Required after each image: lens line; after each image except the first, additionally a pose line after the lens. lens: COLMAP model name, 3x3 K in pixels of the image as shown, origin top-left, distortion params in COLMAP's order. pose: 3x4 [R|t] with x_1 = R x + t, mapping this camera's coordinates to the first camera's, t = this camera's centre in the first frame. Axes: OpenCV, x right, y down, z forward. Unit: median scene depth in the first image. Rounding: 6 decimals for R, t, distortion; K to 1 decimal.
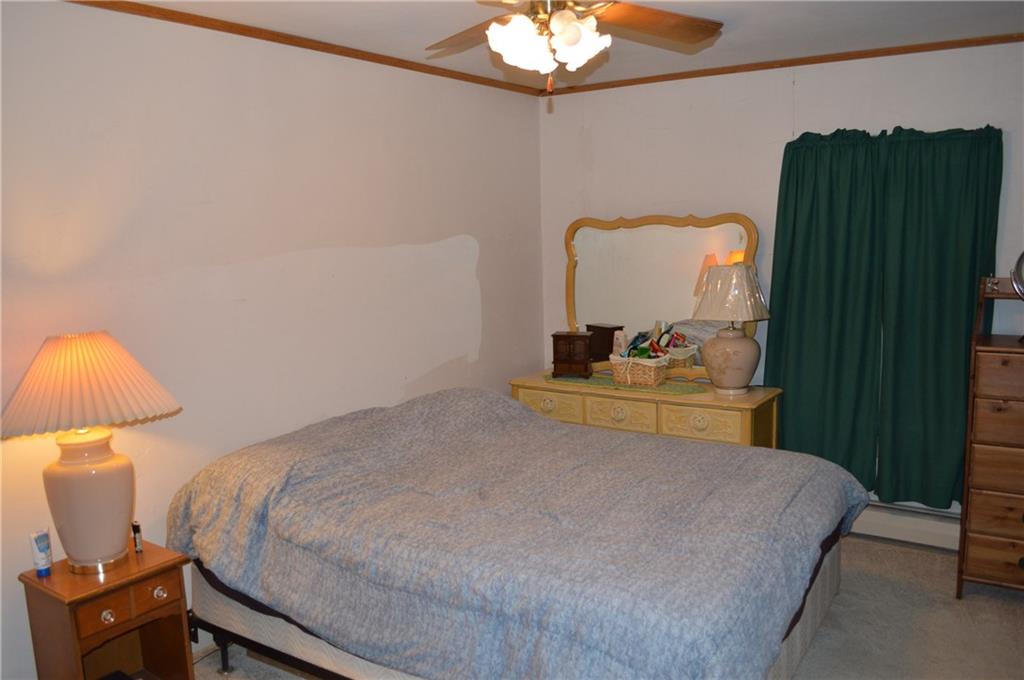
lens RADIAL K [[817.0, 0, 512.0], [0, 817.0, 340.0], [0, 0, 1]] dist [-0.076089, -0.002411]
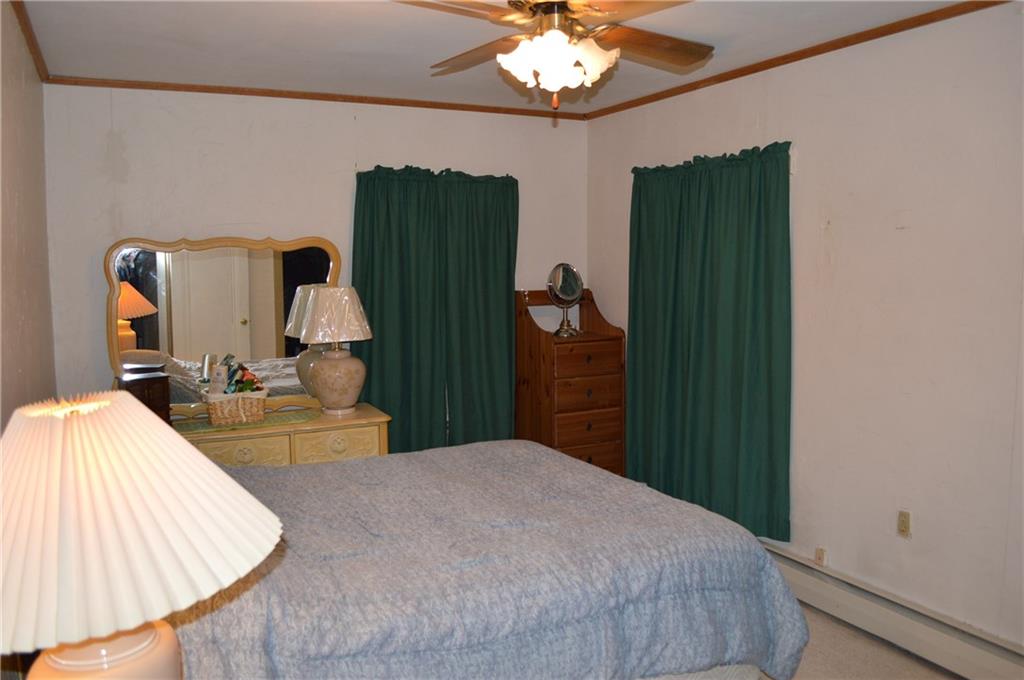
lens RADIAL K [[817.0, 0, 512.0], [0, 817.0, 340.0], [0, 0, 1]] dist [-0.076089, -0.002411]
pose [[0.490031, -0.067886, 0.869058, -0.554993], [0.114008, 0.993391, 0.013313, -0.016008], [-0.864218, 0.092556, 0.494531, 0.331790]]
